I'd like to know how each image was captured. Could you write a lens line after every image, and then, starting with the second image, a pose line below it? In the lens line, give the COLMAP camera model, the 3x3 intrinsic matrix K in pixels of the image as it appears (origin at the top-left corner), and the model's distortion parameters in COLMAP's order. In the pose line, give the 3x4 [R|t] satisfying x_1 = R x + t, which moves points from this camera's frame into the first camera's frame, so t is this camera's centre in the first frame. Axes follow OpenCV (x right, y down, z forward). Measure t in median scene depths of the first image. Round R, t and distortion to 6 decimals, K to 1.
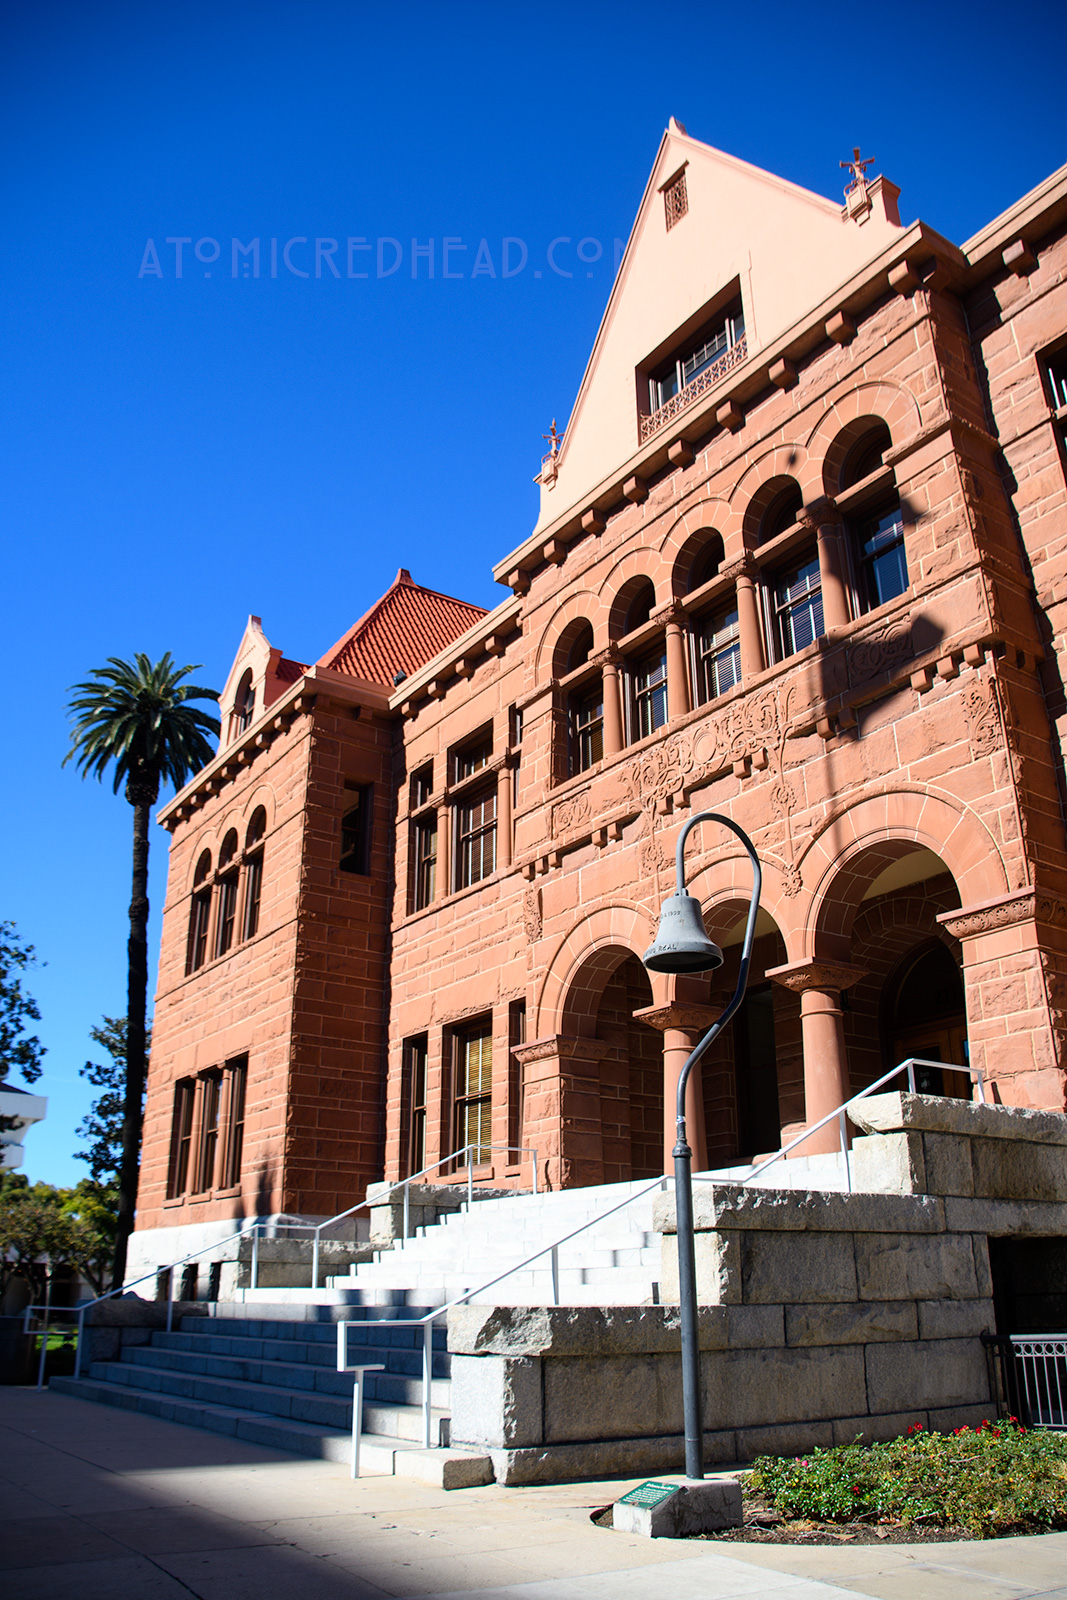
lens RADIAL K [[1249.7, 0, 516.3], [0, 1249.7, 818.0], [0, 0, 1]] dist [-0.157730, 0.091966]
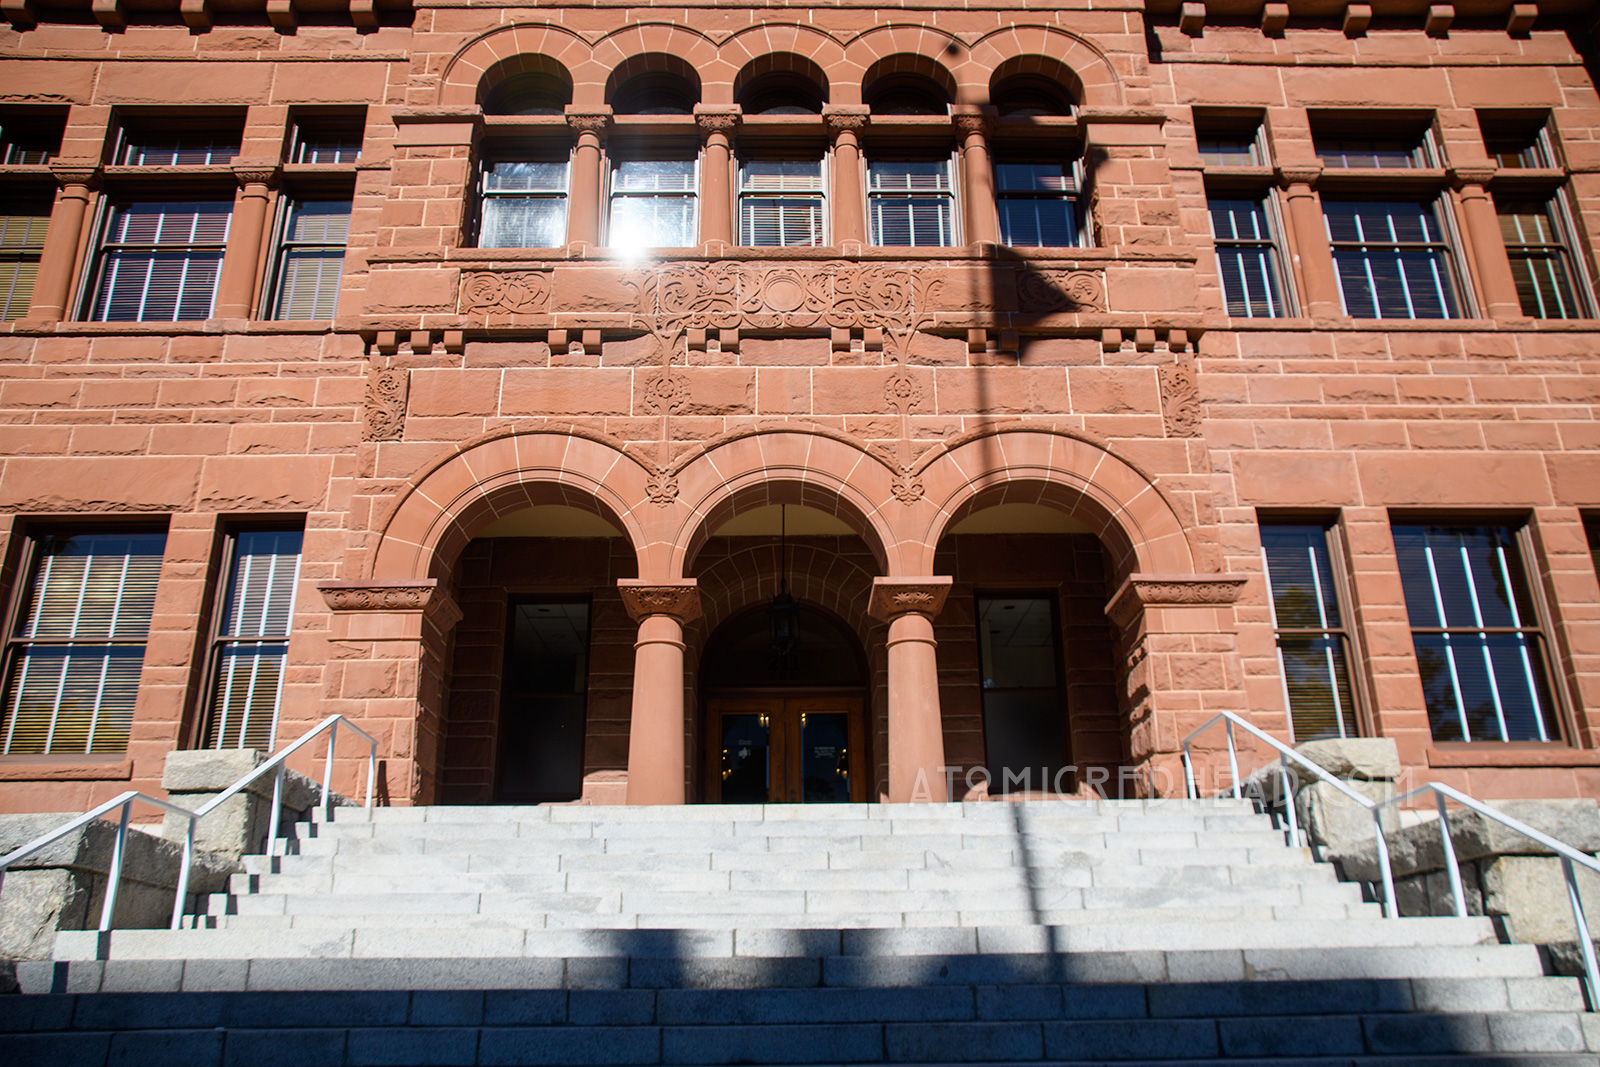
lens RADIAL K [[1220.3, 0, 804.0], [0, 1220.3, 554.0], [0, 0, 1]] dist [-0.077731, 0.086863]
pose [[0.543969, 0.297556, 0.784575, -0.363080], [-0.299448, 0.942287, -0.149753, 0.191199], [-0.783855, -0.153478, 0.601677, 0.433218]]
